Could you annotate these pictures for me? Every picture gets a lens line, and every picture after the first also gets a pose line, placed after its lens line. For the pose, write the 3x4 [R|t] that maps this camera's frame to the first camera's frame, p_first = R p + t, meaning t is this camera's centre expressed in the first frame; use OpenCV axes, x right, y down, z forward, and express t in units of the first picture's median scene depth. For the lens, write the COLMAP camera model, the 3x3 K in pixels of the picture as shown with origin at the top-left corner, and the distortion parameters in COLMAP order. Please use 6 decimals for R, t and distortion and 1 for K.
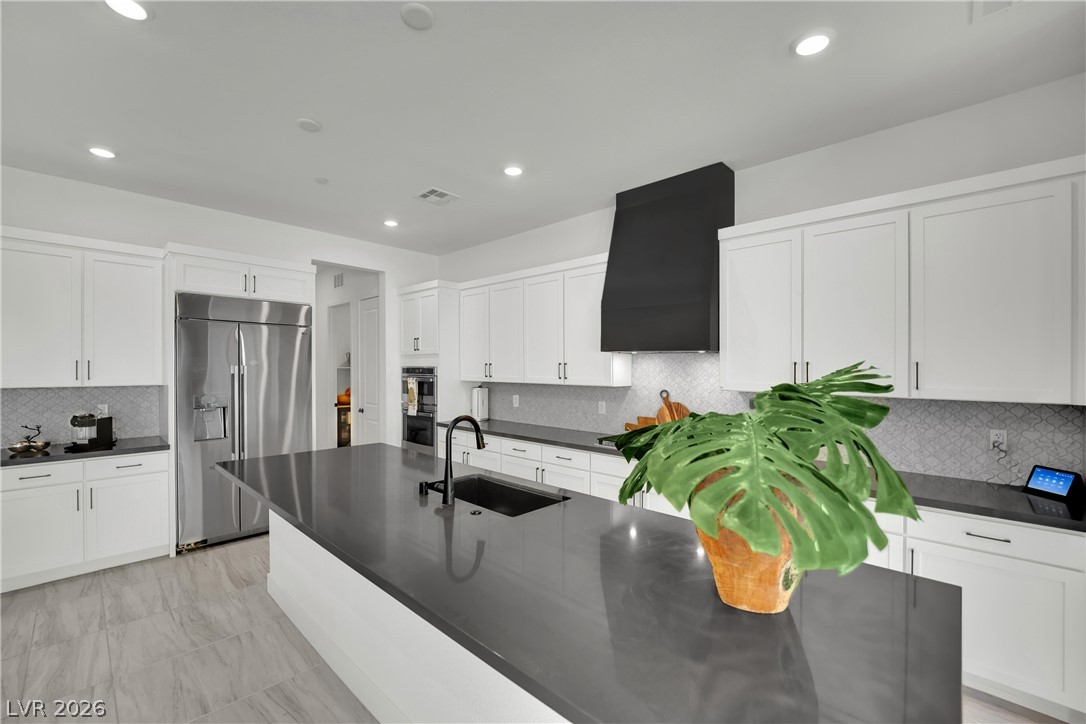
lens RADIAL K [[447.5, 0, 547.0], [0, 447.5, 363.2], [0, 0, 1]] dist [-0.013853, -0.000175]
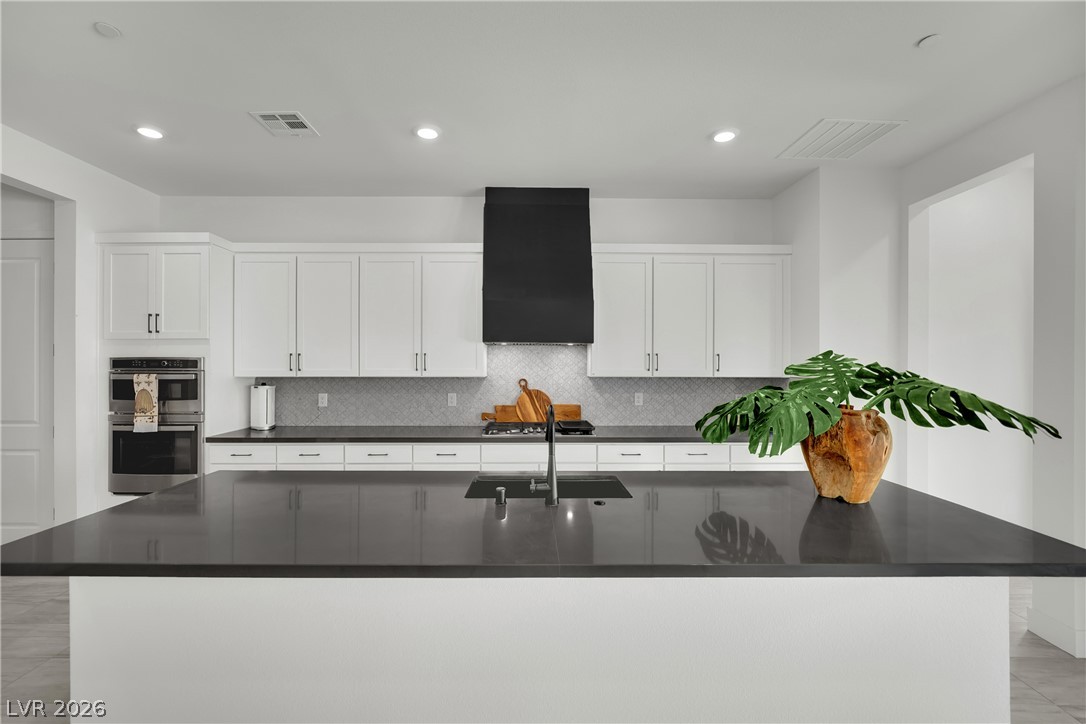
lens RADIAL K [[447.5, 0, 539.3], [0, 447.5, 355.7], [0, 0, 1]] dist [-0.013853, -0.000175]
pose [[0.720426, 0.002898, 0.693526, -0.415079], [-0.004616, 0.999989, 0.000616, 0.002447], [-0.693517, -0.003645, 0.720431, 0.169668]]
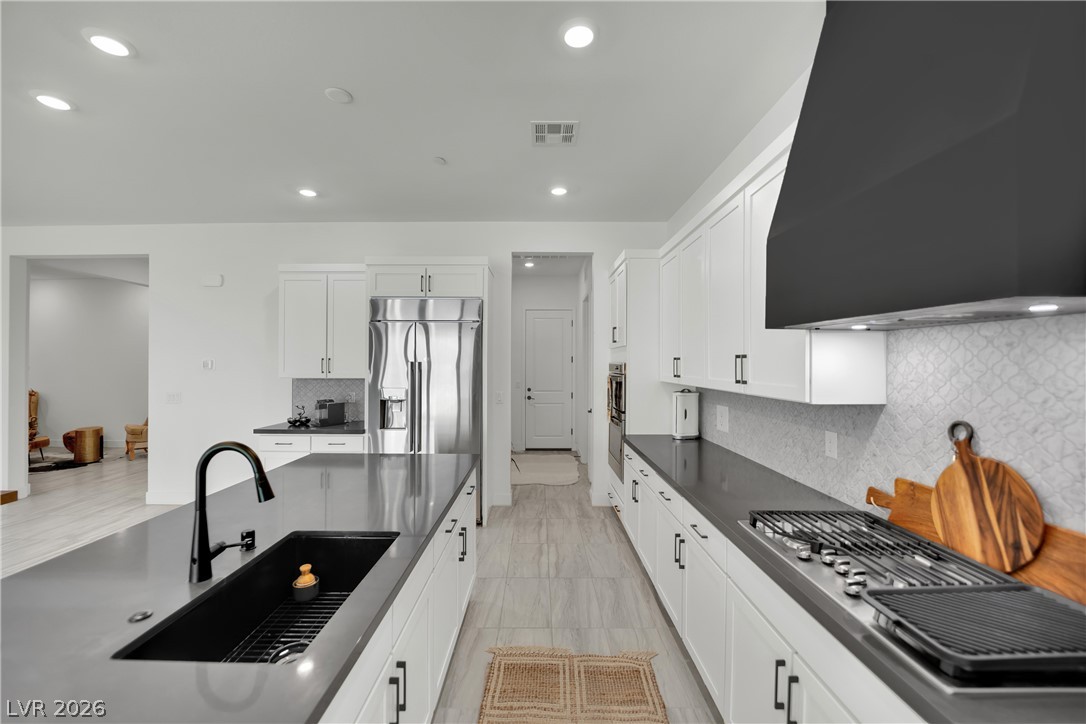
lens RADIAL K [[447.5, 0, 543.2], [0, 447.5, 361.7], [0, 0, 1]] dist [-0.013853, -0.000175]
pose [[0.677838, -0.004924, -0.735194, 0.267089], [0.006890, 0.999976, -0.000345, 0.007148], [0.735179, -0.004832, 0.677856, 0.443027]]
